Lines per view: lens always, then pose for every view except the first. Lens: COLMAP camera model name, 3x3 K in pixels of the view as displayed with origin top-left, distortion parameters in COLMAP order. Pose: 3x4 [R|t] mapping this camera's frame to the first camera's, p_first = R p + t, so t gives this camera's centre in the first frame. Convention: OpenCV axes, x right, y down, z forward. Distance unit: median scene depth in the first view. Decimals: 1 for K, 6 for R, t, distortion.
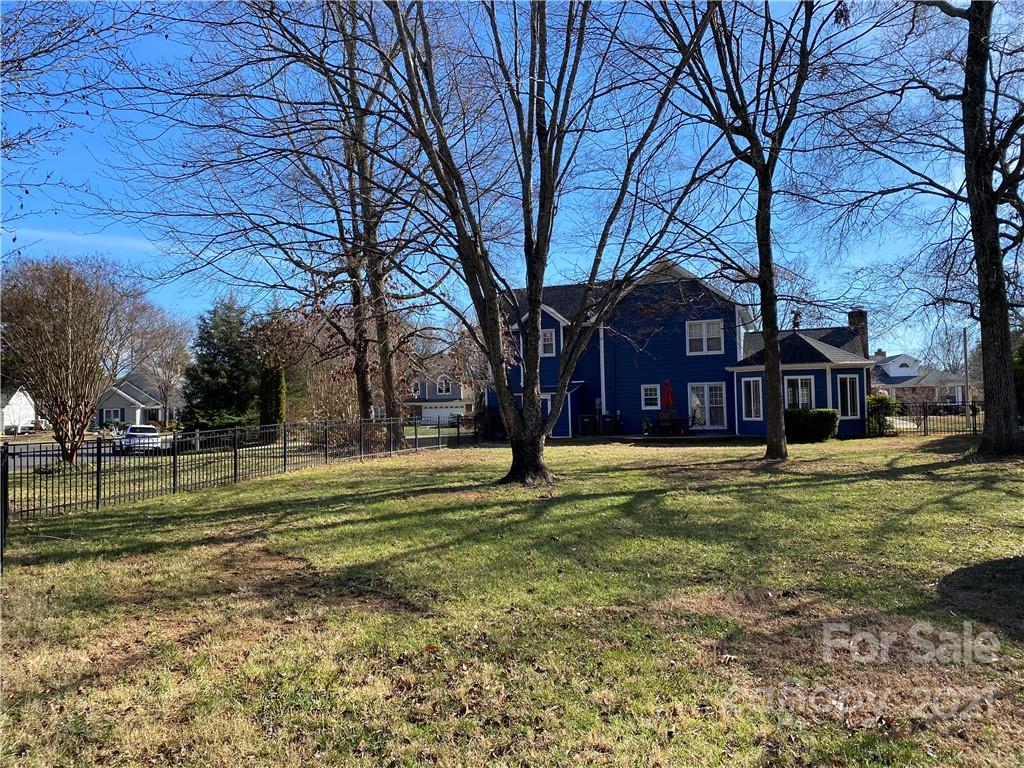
lens RADIAL K [[782.7, 0, 512.0], [0, 782.7, 384.0], [0, 0, 1]] dist [-0.001626, -0.005405]
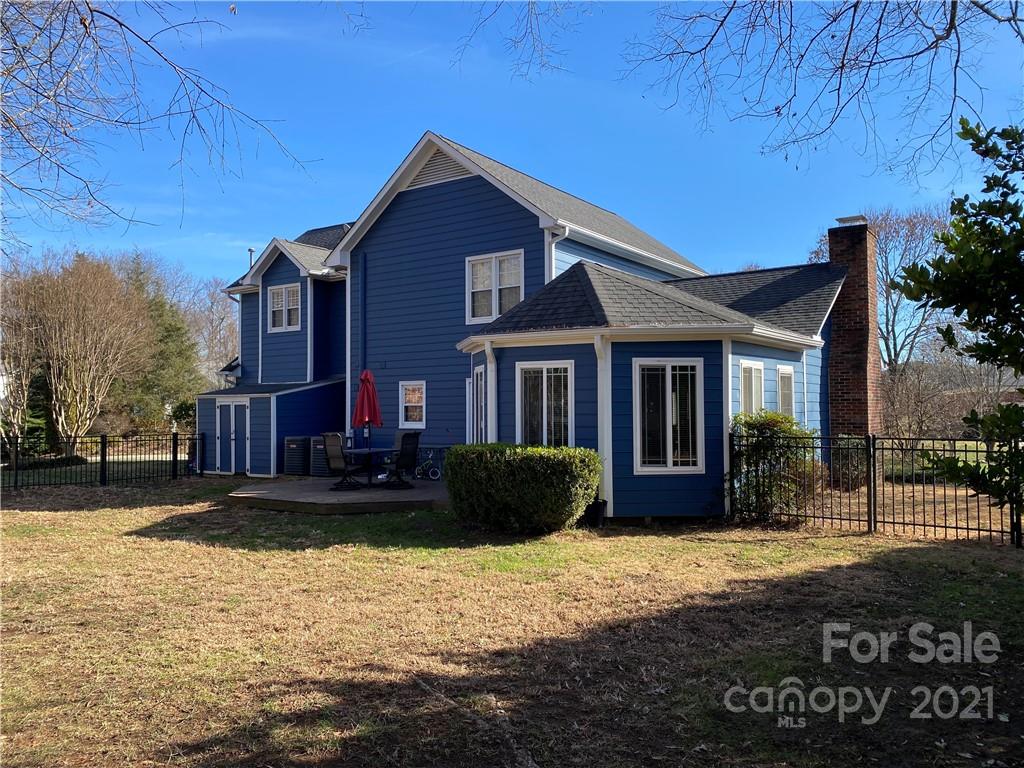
lens RADIAL K [[782.7, 0, 512.0], [0, 782.7, 384.0], [0, 0, 1]] dist [-0.001626, -0.005405]
pose [[0.954404, 0.009662, -0.298363, 0.467235], [-0.008637, 0.999951, 0.004756, -0.000463], [0.298394, -0.001963, 0.954441, 0.603217]]
